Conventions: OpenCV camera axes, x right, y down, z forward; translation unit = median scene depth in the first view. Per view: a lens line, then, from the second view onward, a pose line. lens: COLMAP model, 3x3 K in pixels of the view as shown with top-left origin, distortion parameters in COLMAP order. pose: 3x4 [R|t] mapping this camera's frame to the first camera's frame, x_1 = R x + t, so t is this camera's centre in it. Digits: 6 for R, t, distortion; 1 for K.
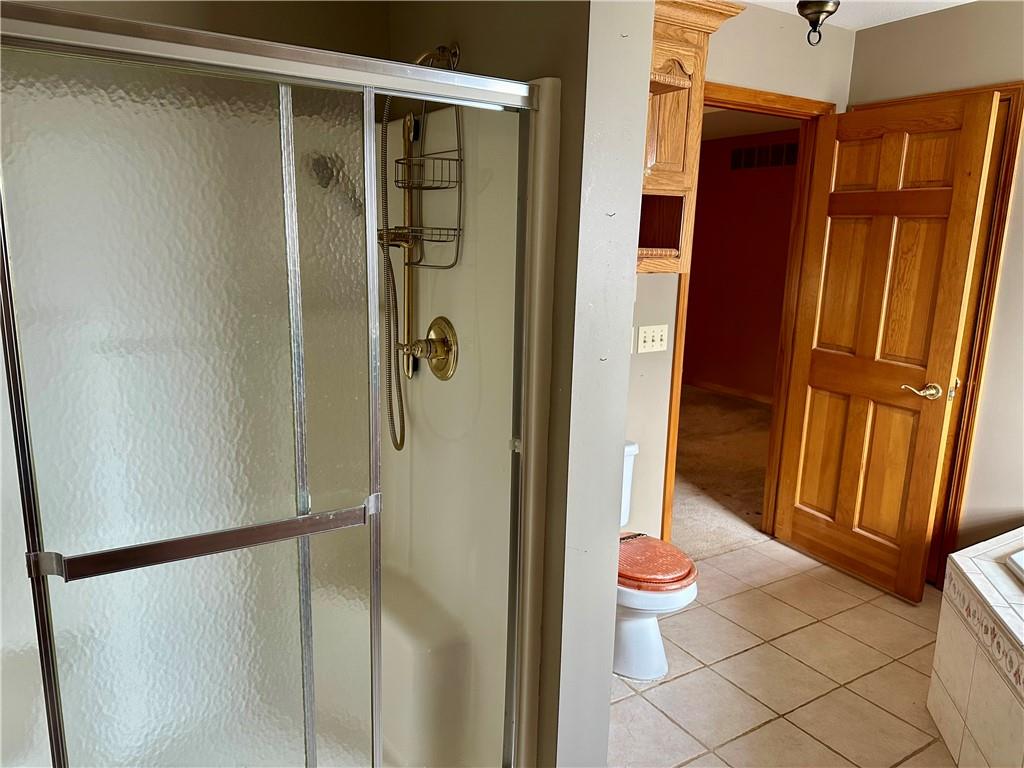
lens RADIAL K [[719.3, 0, 511.0], [0, 719.3, 383.5], [0, 0, 1]] dist [0.008740, -0.011997]
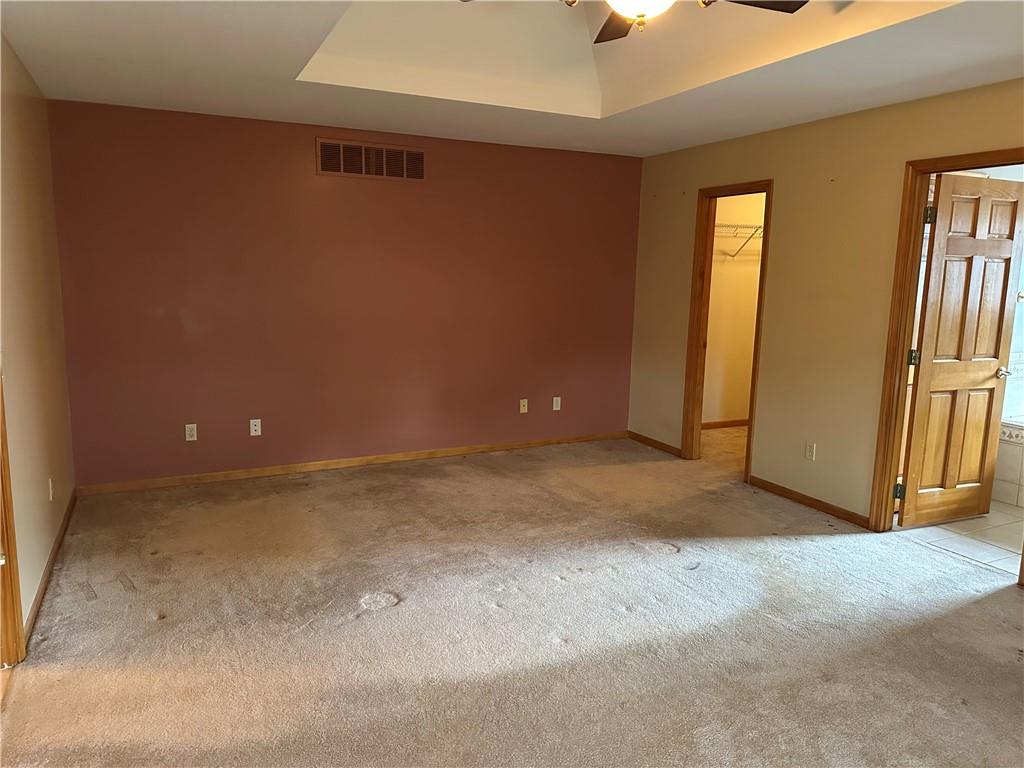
lens RADIAL K [[719.3, 0, 510.3], [0, 719.3, 385.5], [0, 0, 1]] dist [0.008740, -0.011997]
pose [[0.109175, -0.187047, 0.976265, -0.865970], [0.185694, 0.968684, 0.164828, -0.347530], [-0.976524, 0.163291, 0.140490, 1.525432]]
